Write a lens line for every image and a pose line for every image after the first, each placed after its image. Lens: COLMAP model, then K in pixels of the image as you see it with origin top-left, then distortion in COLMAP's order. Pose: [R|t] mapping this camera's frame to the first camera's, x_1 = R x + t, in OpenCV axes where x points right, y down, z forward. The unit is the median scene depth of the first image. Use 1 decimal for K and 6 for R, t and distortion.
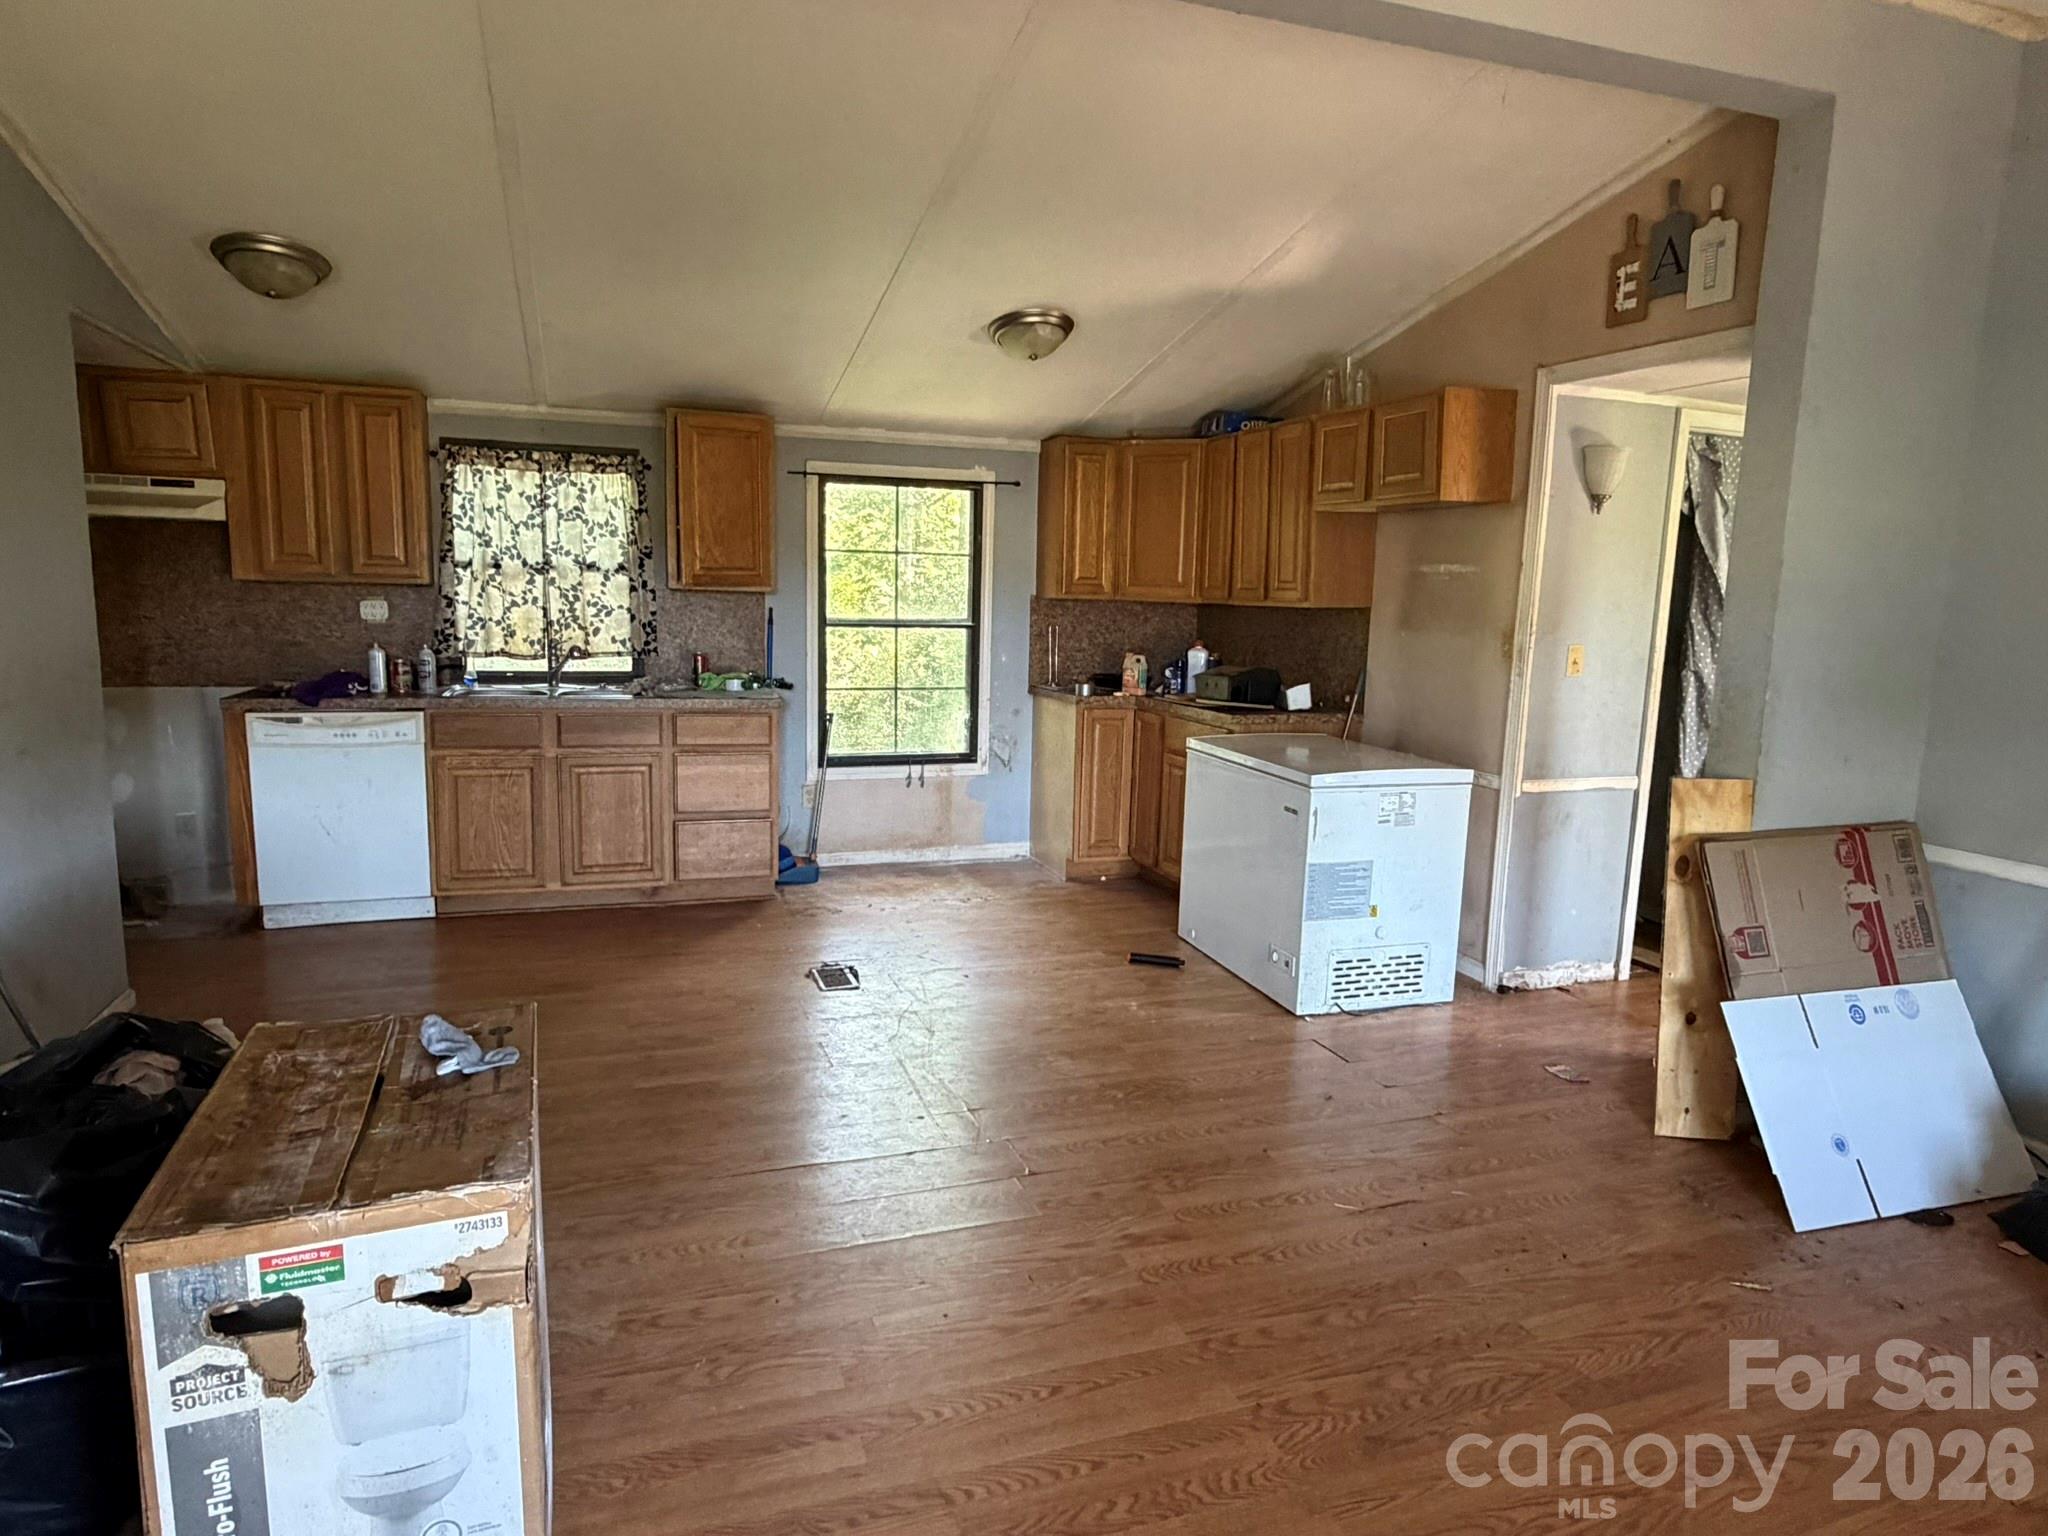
lens RADIAL K [[1200.9, 0, 1024.0], [0, 1200.9, 768.0], [0, 0, 1]] dist [0.000384, 0.001639]
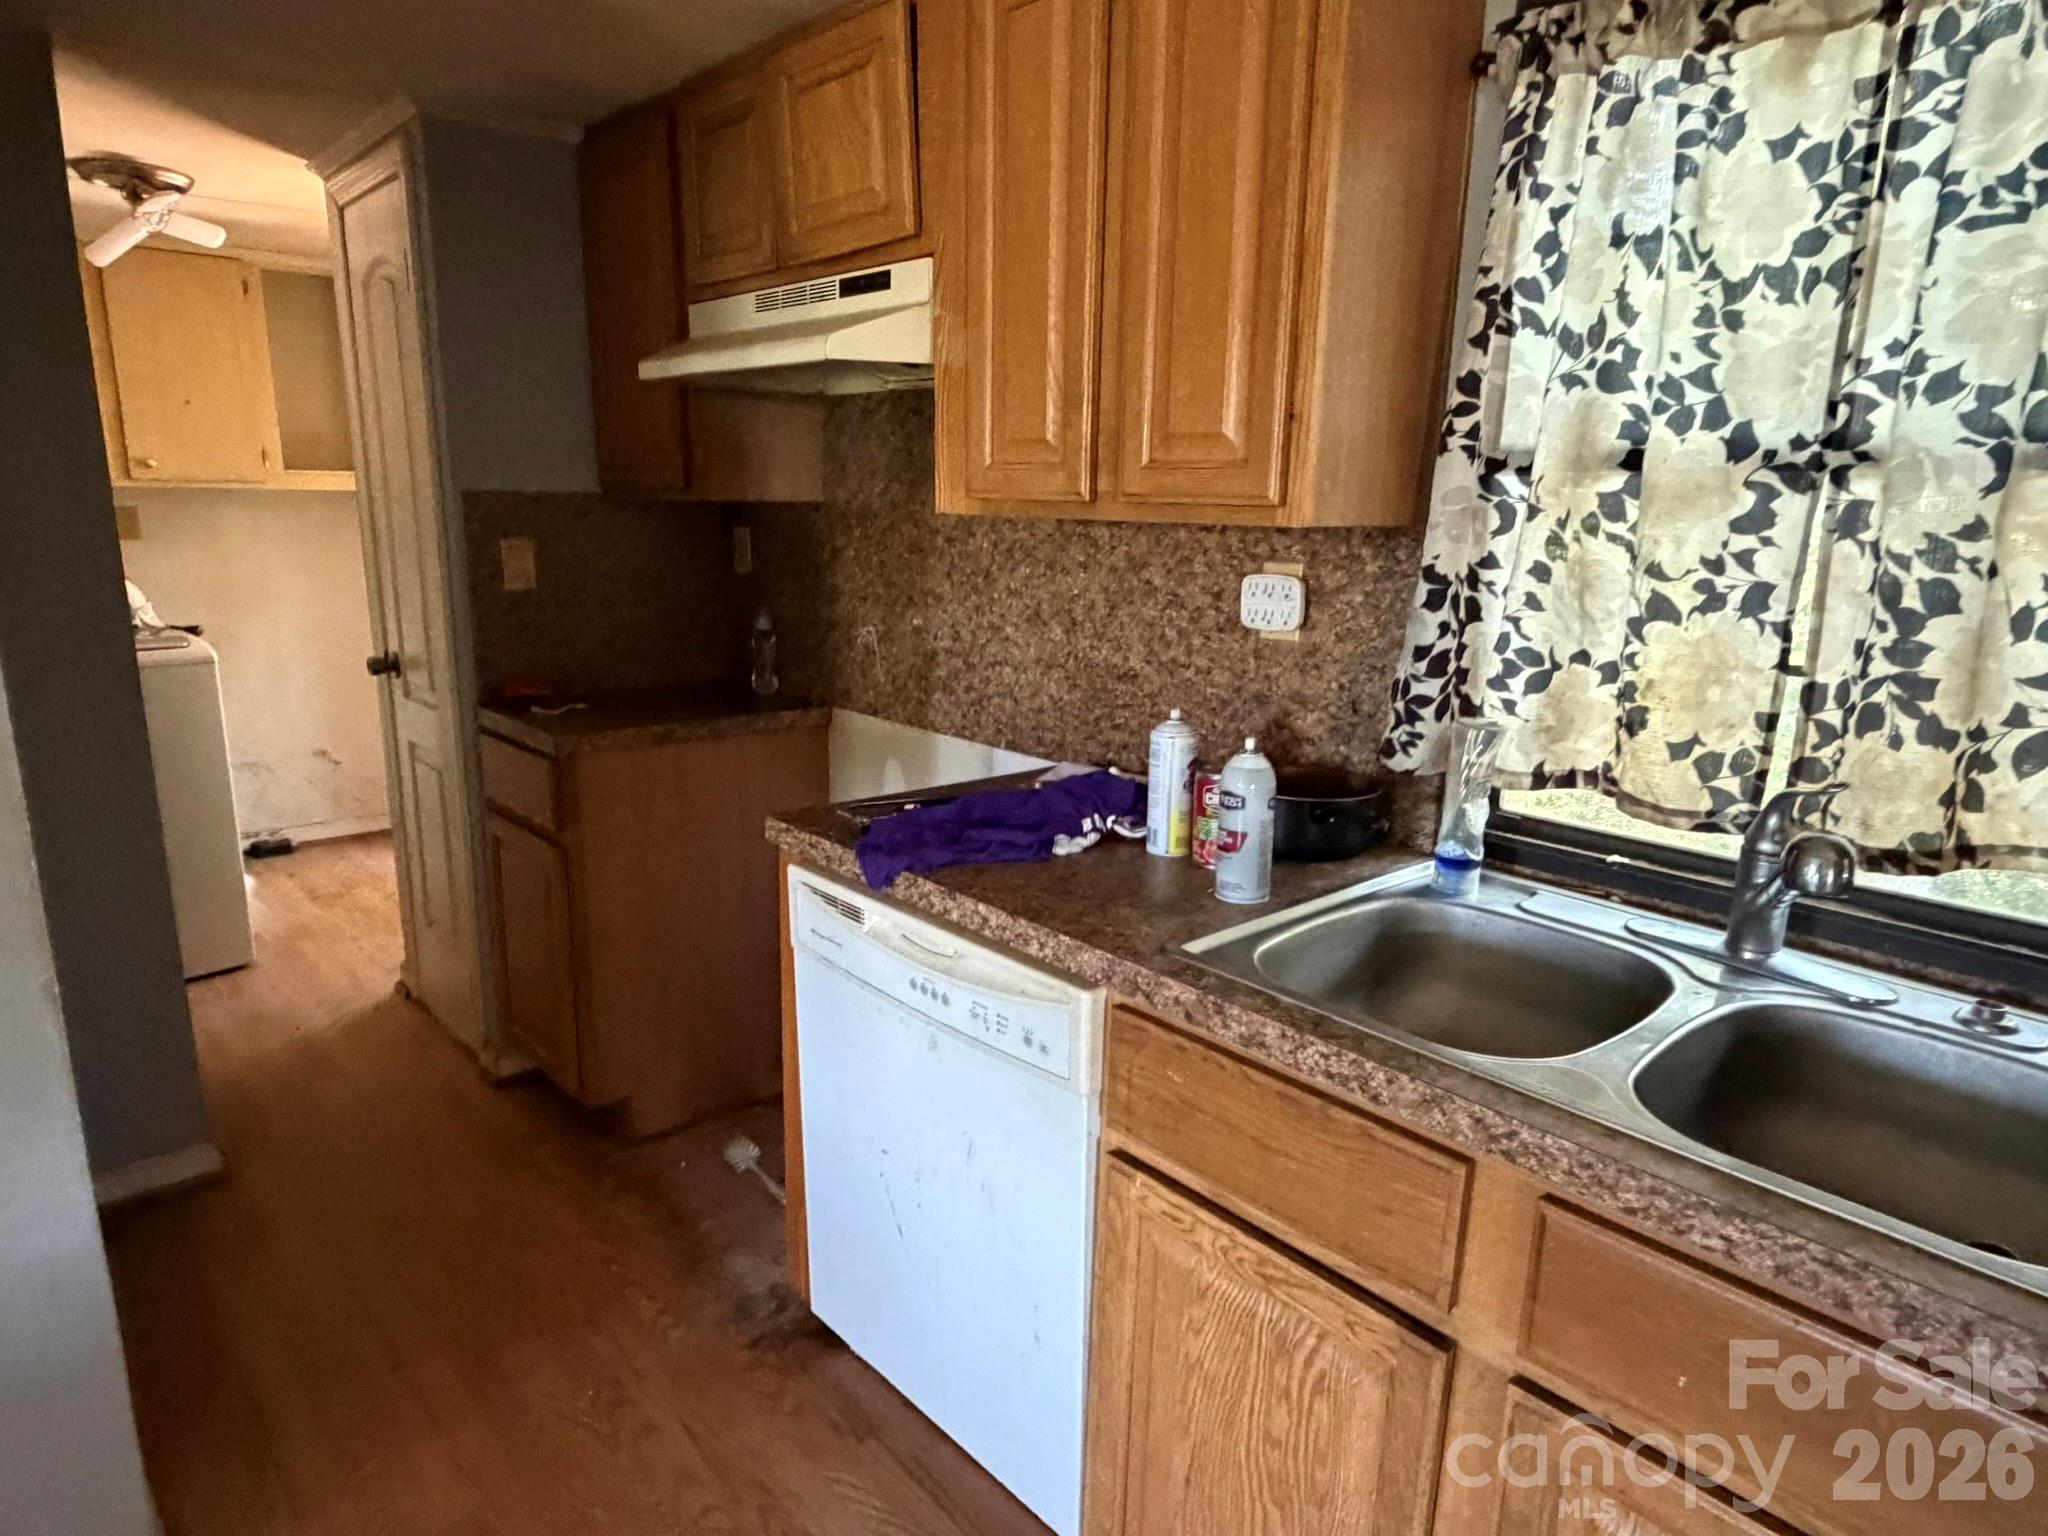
lens RADIAL K [[1200.9, 0, 1024.0], [0, 1200.9, 768.0], [0, 0, 1]] dist [0.000384, 0.001639]
pose [[0.367642, 0.186559, -0.911063, -0.235891], [-0.146424, 0.979064, 0.141397, -0.120105], [0.918368, 0.081418, 0.387262, 0.782384]]
